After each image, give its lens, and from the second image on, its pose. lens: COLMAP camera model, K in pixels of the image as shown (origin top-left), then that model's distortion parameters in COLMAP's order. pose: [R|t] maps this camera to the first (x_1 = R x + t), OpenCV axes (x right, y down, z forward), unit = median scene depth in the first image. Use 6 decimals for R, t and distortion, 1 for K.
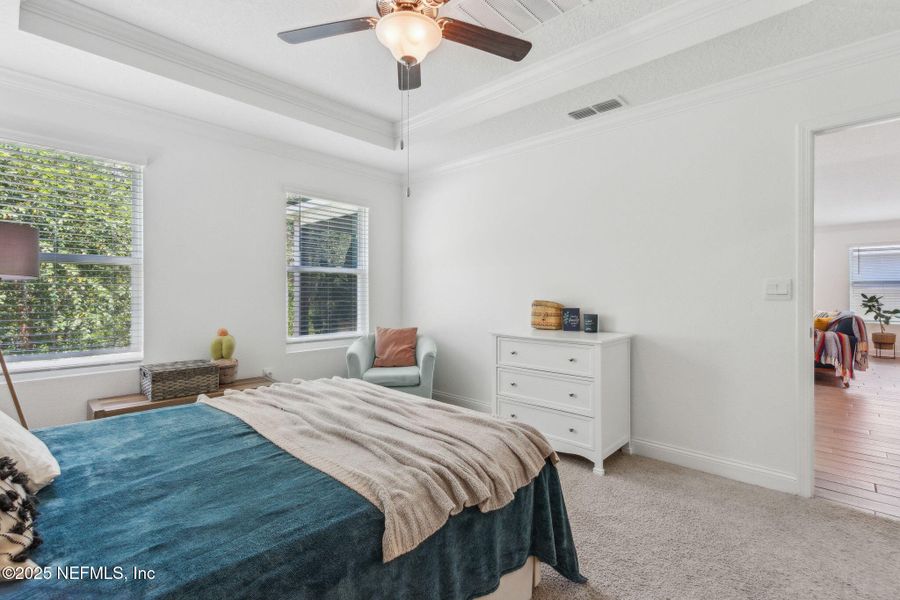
lens RADIAL K [[413.4, 0, 450.8], [0, 413.4, 291.5], [0, 0, 1]] dist [0.000044, -0.001223]
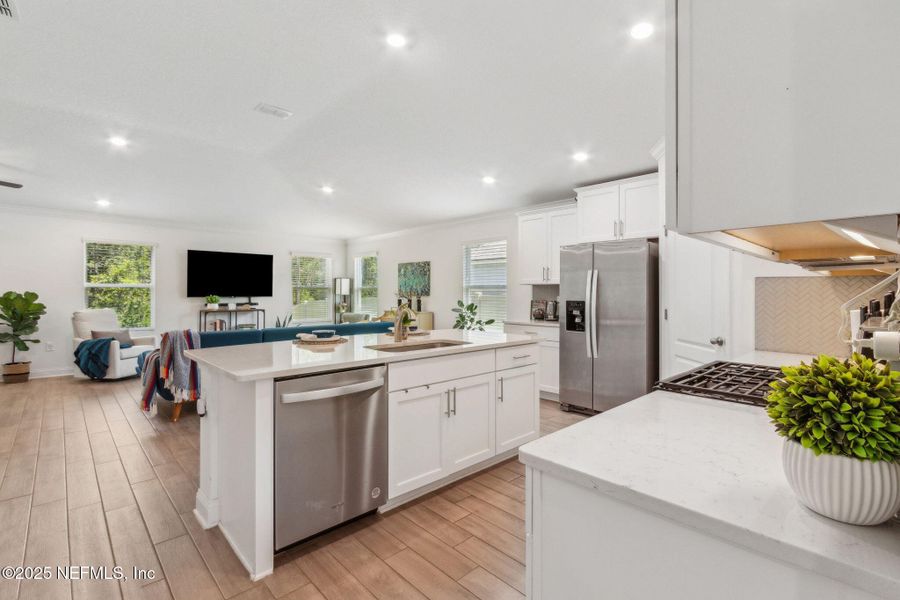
lens RADIAL K [[413.4, 0, 450.8], [0, 413.4, 291.5], [0, 0, 1]] dist [0.000044, -0.001223]
pose [[0.998213, 0.001635, -0.059733, 1.119054], [-0.001662, 0.999999, -0.000396, -0.013867], [0.059732, 0.000495, 0.998214, 0.173466]]
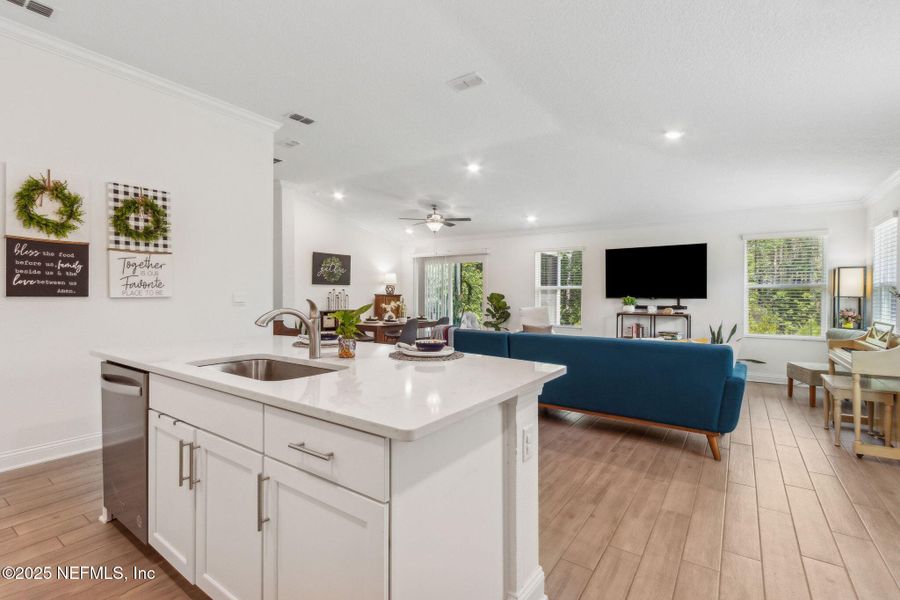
lens RADIAL K [[408.3, 0, 450.0], [0, 408.3, 300.0], [0, 0, 1]] dist [0.000011, -0.000279]
pose [[0.139185, 0.011567, -0.990199, 1.330529], [-0.001541, 0.999933, 0.011464, -0.005611], [0.990265, -0.000070, 0.139193, 0.644549]]
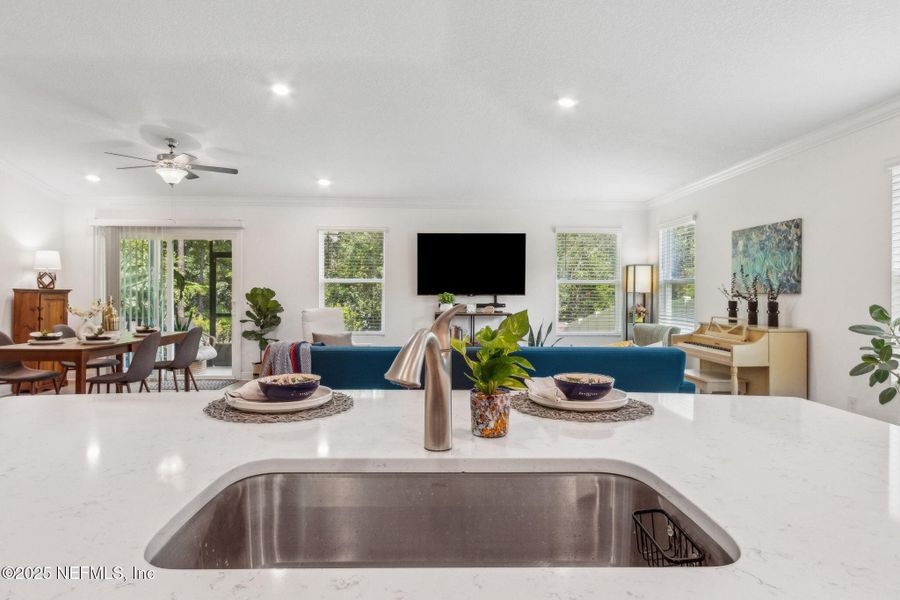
lens RADIAL K [[520.0, 0, 434.9], [0, 520.0, 297.3], [0, 0, 1]] dist [0.001948, -0.000224]
pose [[0.695055, 0.008934, -0.718901, 1.141959], [-0.001989, 0.999943, 0.010503, -0.005128], [0.718954, -0.005870, 0.695033, 0.490875]]
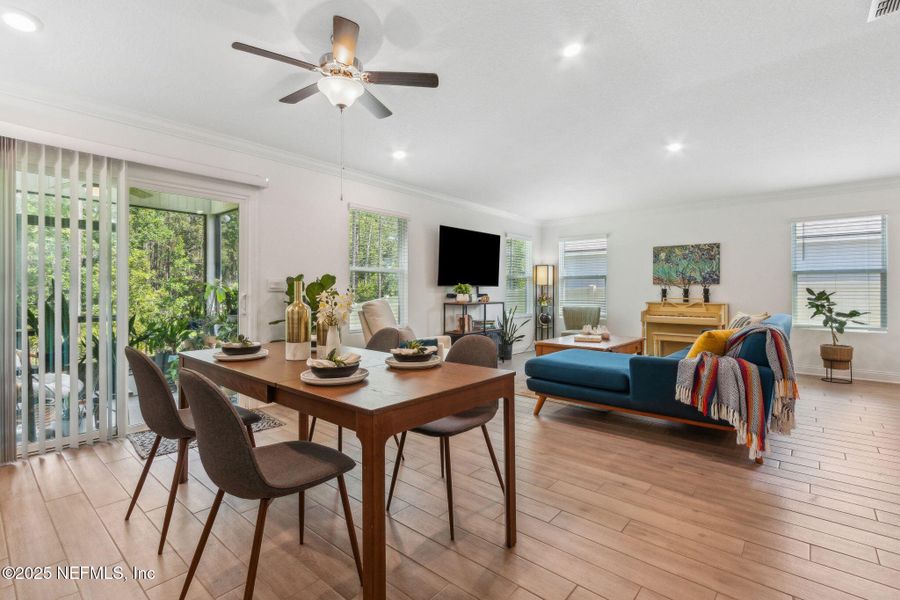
lens RADIAL K [[413.4, 0, 450.8], [0, 413.4, 291.5], [0, 0, 1]] dist [0.000044, -0.001223]
pose [[0.999075, -0.000747, 0.043002, 0.397113], [0.000531, 0.999987, 0.005047, 0.007671], [-0.043005, -0.005020, 0.999062, 0.358255]]
